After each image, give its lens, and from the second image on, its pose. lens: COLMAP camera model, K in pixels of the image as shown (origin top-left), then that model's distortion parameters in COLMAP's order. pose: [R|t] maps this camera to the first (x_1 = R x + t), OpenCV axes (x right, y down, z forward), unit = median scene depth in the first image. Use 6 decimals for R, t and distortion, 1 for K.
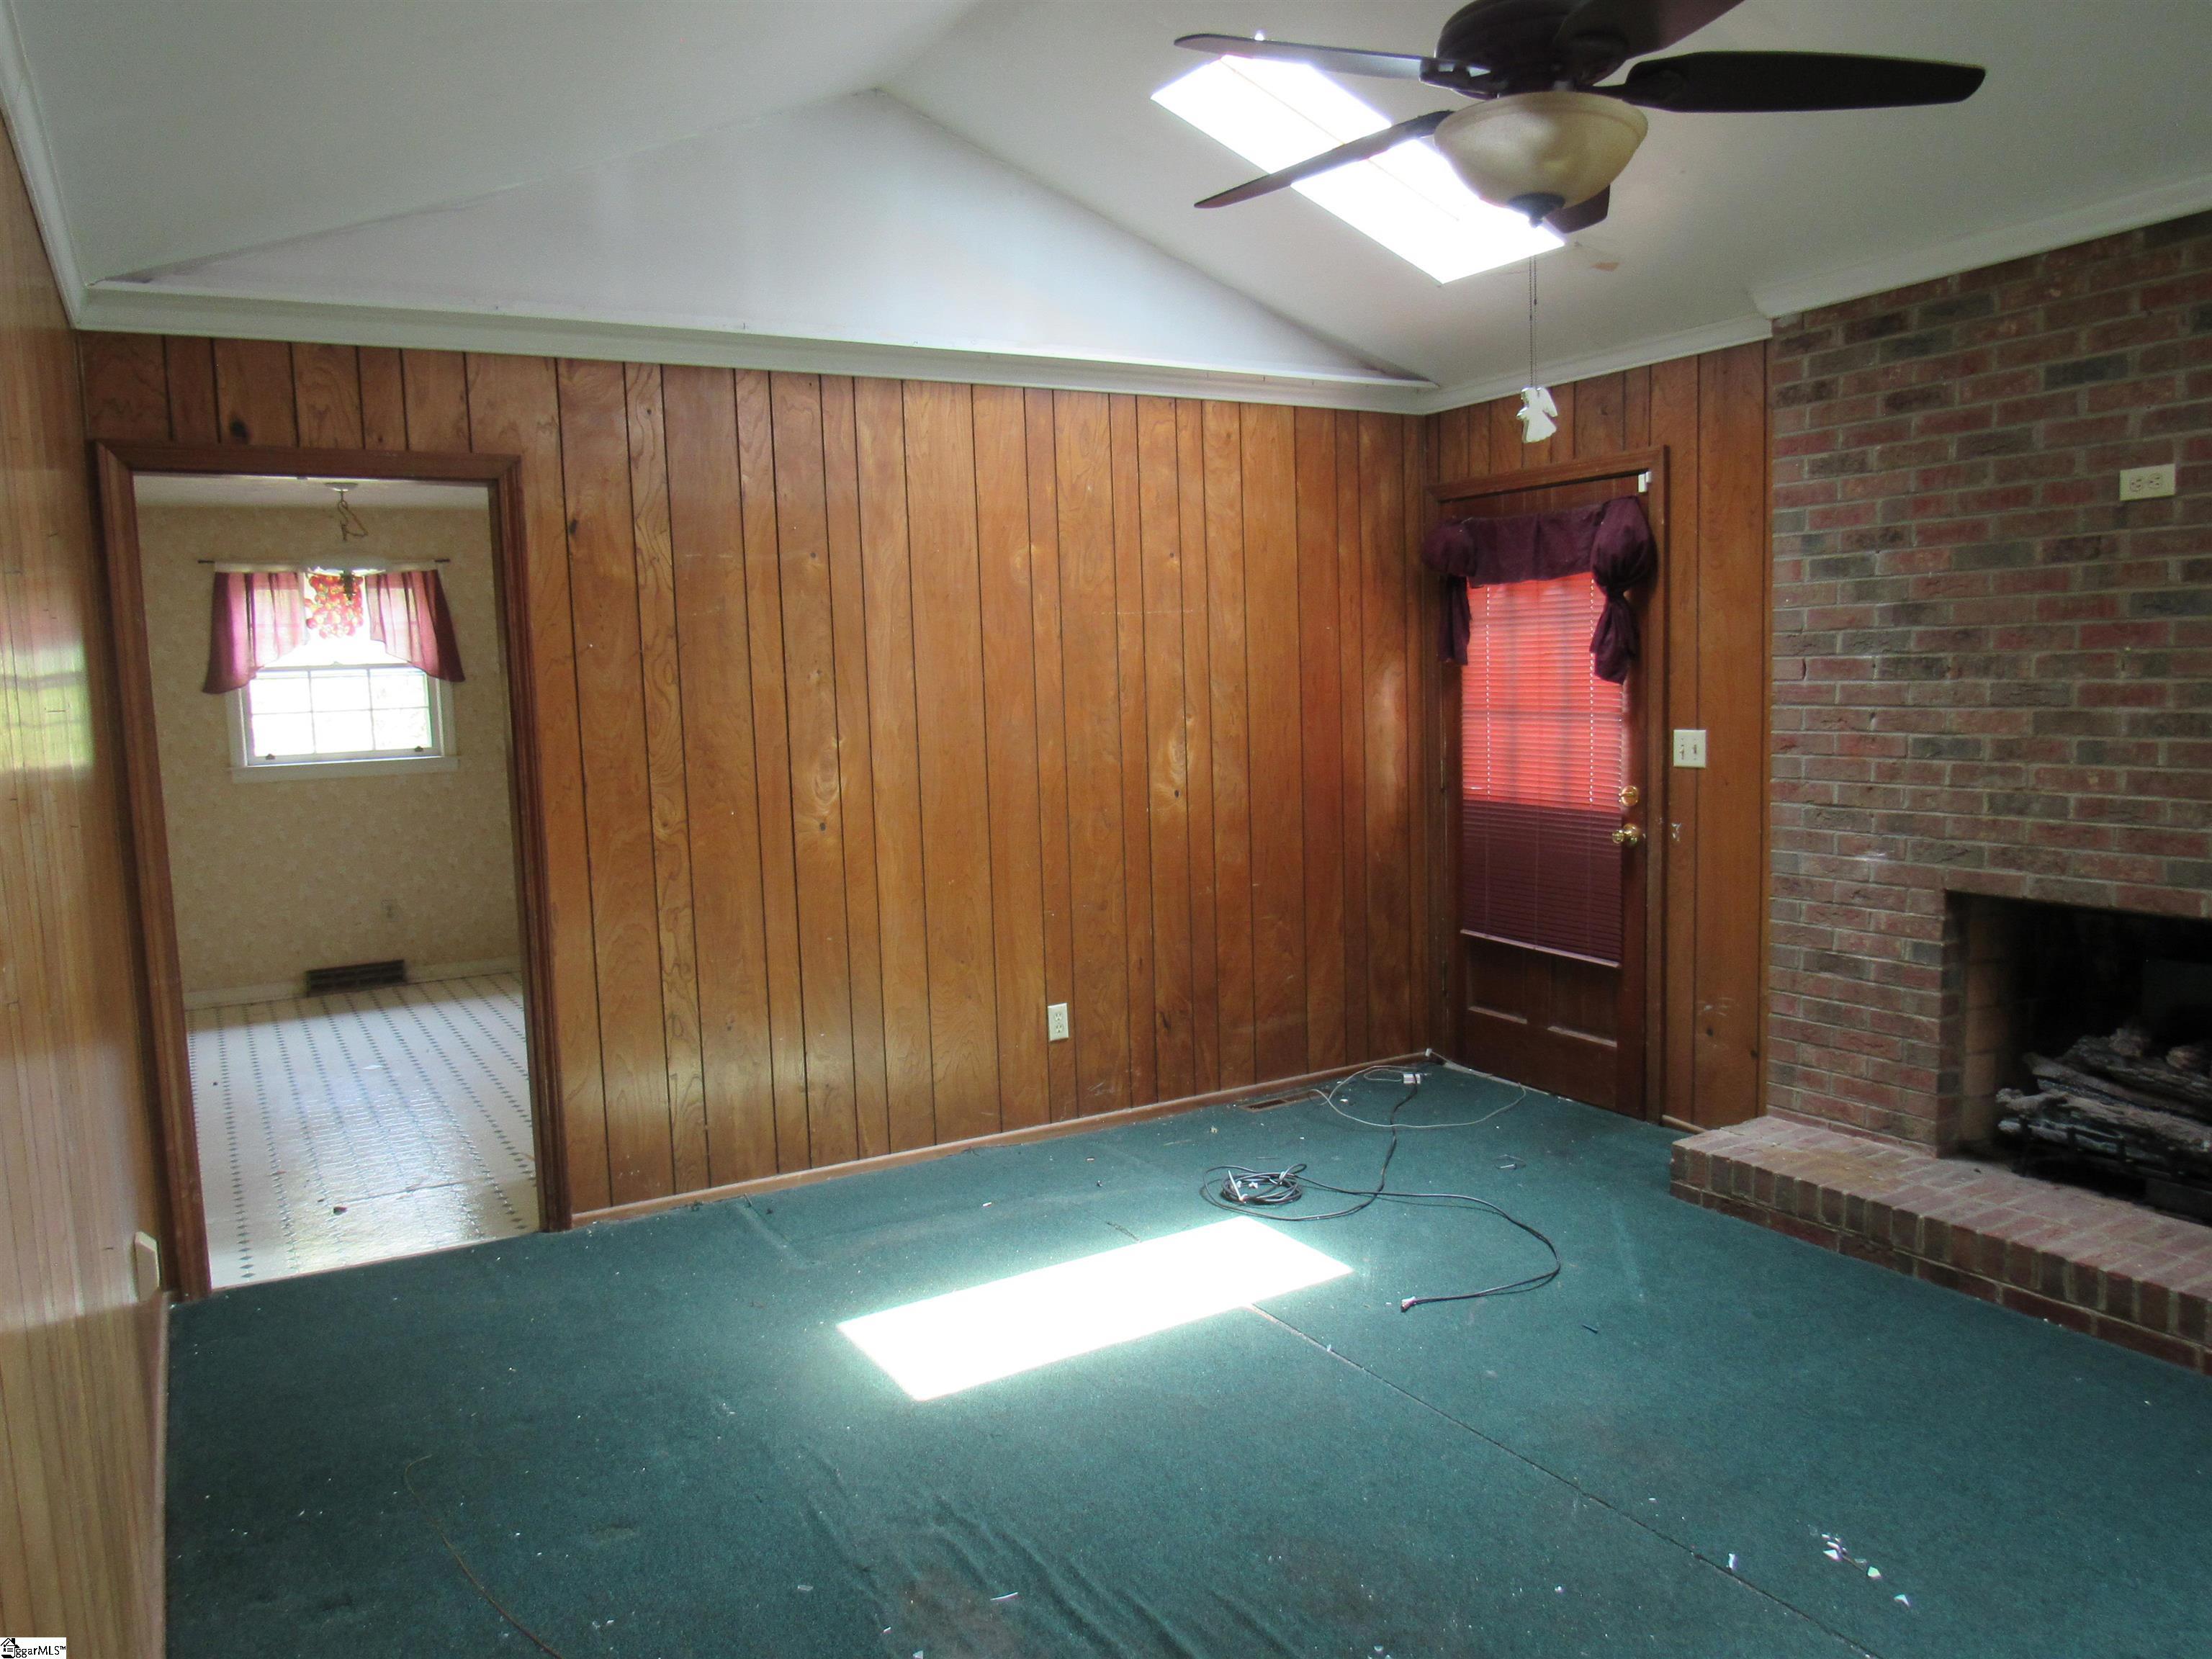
lens RADIAL K [[1568.3, 0, 1095.2], [0, 1568.3, 835.8], [0, 0, 1]] dist [-0.040374, 0.027201]
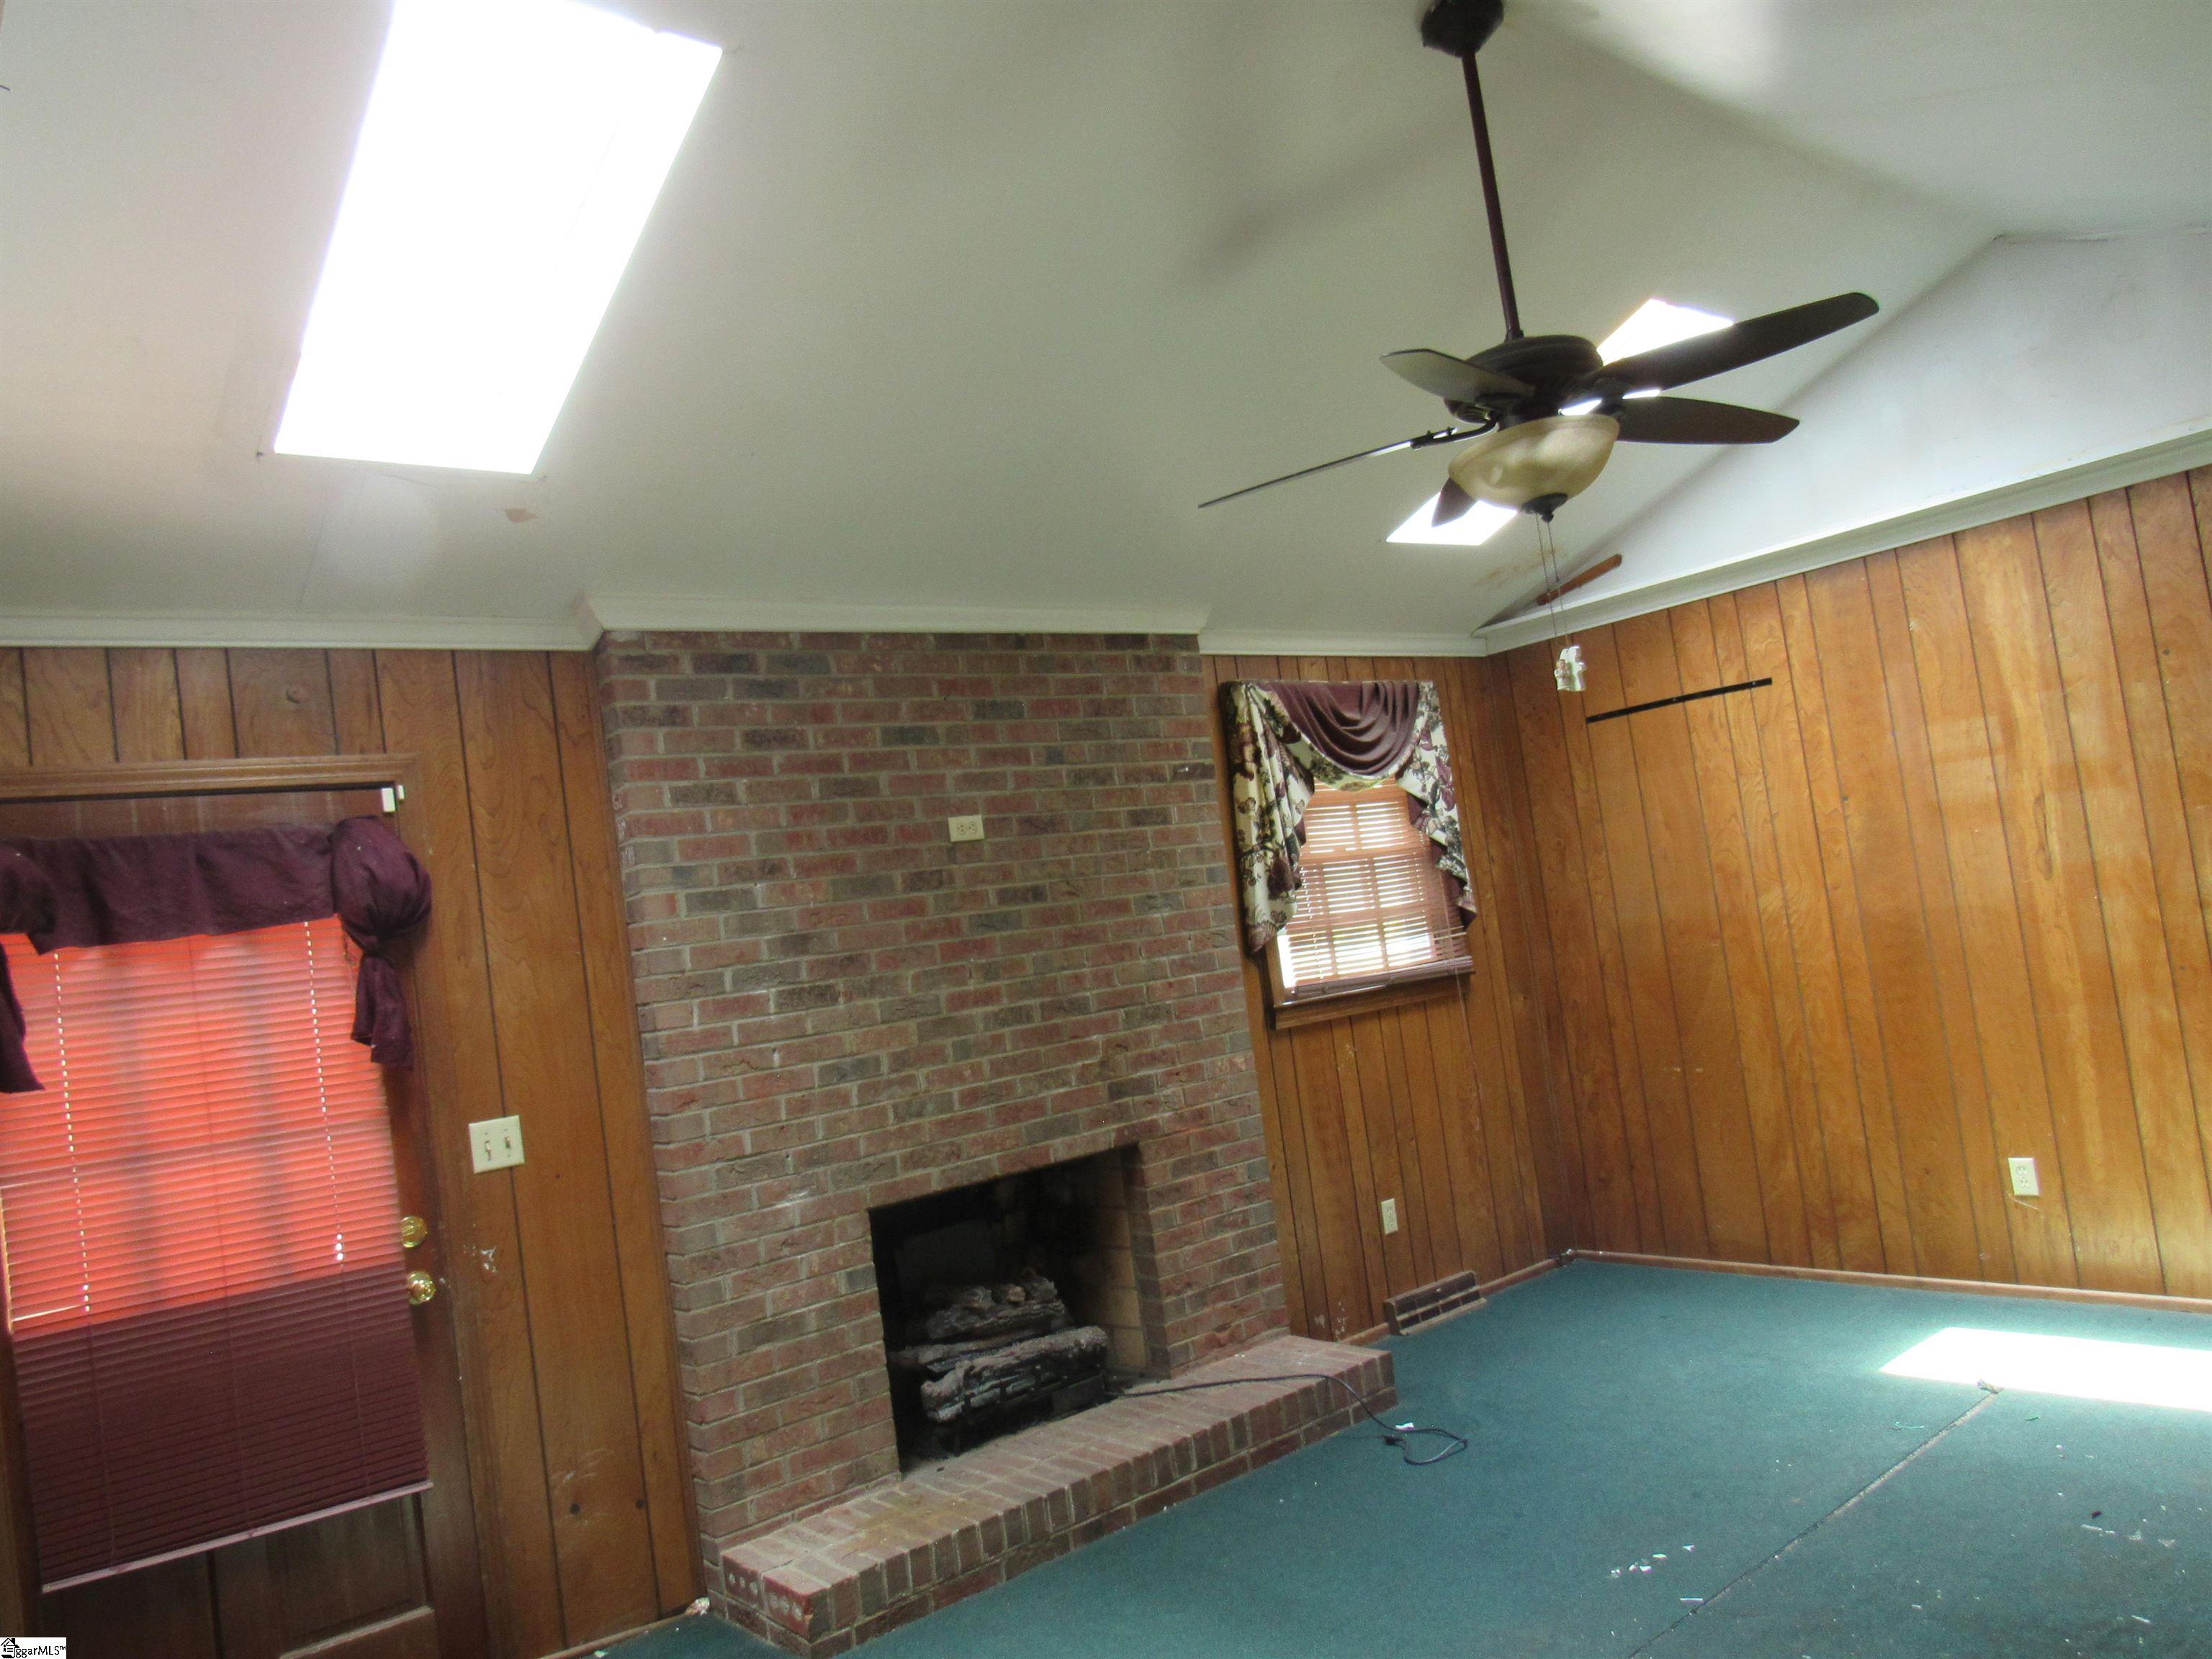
lens RADIAL K [[1568.3, 0, 1095.5], [0, 1568.3, 837.2], [0, 0, 1]] dist [-0.040374, 0.027201]
pose [[-0.141893, 0.113745, 0.983325, -0.518186], [0.241551, 0.967325, -0.077039, -0.087085], [-0.959958, 0.226592, -0.164732, 0.986024]]
